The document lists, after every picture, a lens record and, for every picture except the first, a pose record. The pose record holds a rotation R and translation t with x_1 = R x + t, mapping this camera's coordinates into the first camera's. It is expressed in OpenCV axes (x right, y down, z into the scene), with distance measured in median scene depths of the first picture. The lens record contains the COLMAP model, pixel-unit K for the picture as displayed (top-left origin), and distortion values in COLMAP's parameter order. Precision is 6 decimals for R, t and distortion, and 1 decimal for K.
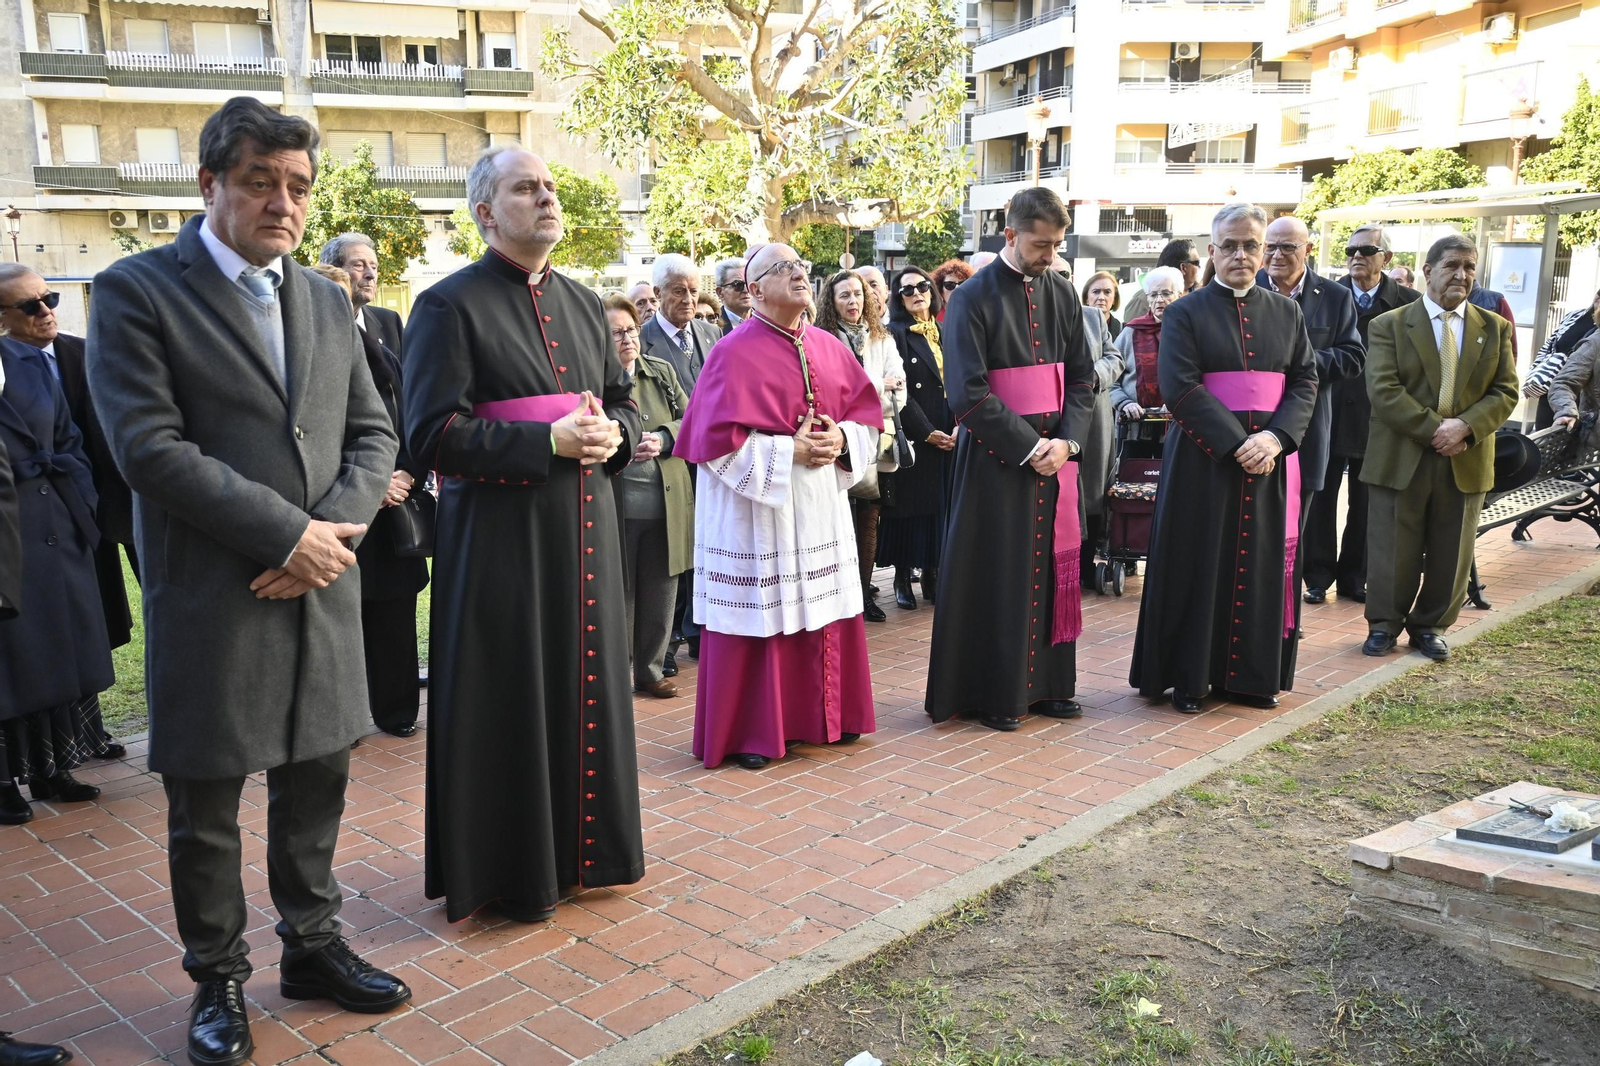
lens RADIAL K [[1327.3, 0, 800.0], [0, 1327.3, 533.0], [0, 0, 1]] dist [-0.000522, -0.004984]
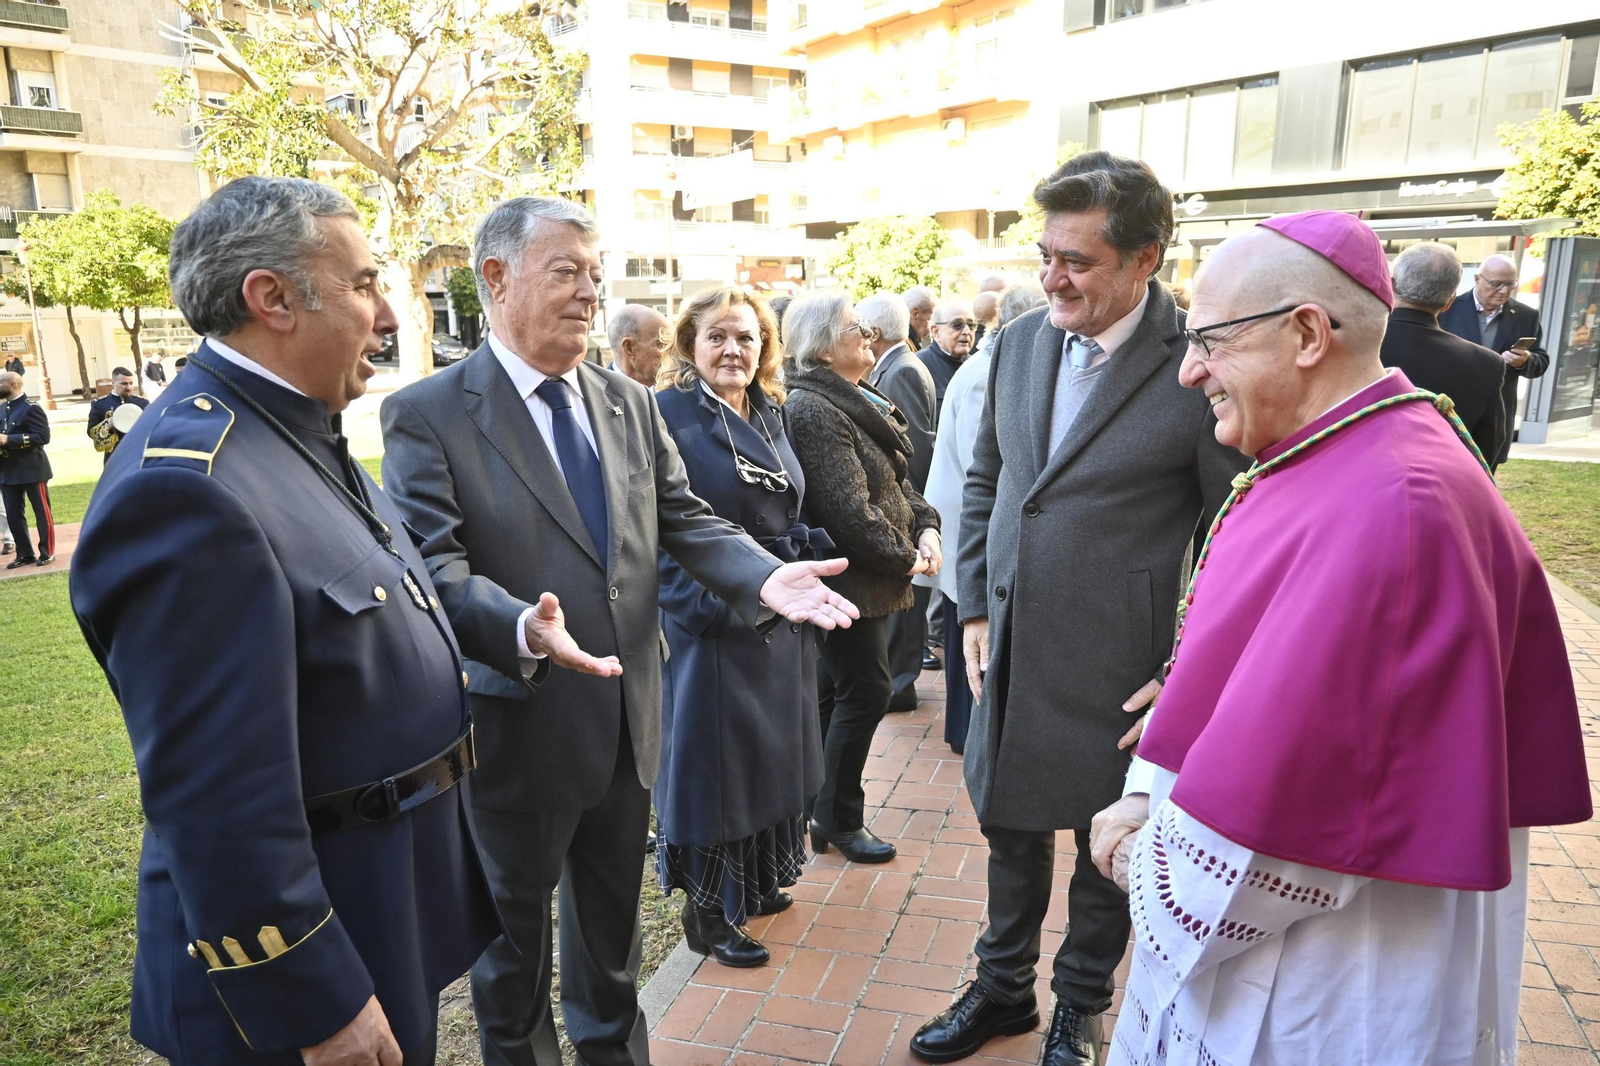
lens RADIAL K [[1088.9, 0, 800.0], [0, 1088.9, 533.0], [0, 0, 1]] dist [-0.003505, 0.000199]
pose [[0.901342, -0.093417, 0.422915, -0.095823], [0.090646, 0.995525, 0.026710, -0.006275], [-0.423517, 0.014261, 0.905776, 0.037684]]
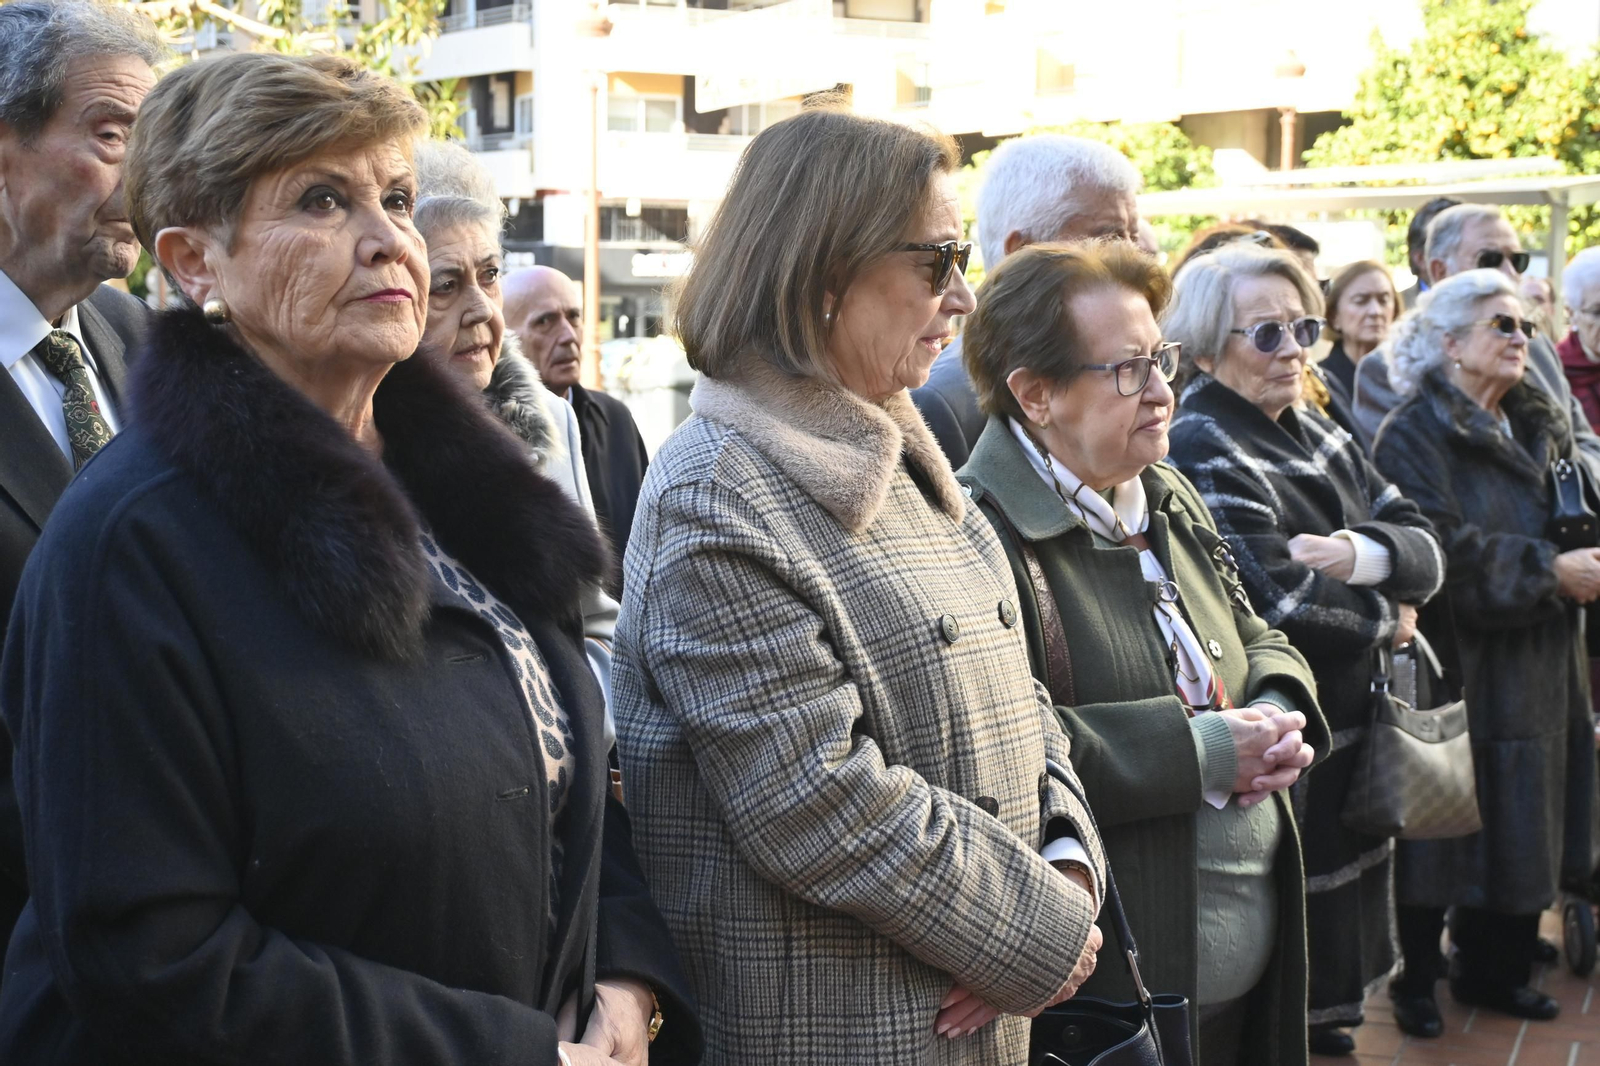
lens RADIAL K [[2142.5, 0, 800.2], [0, 2142.5, 499.2], [0, 0, 1]] dist [0.029641, -0.061990]
pose [[0.935406, -0.020738, 0.352967, -0.043914], [0.057924, 0.993780, -0.095116, -0.009451], [-0.348799, 0.109418, 0.930788, 0.068165]]
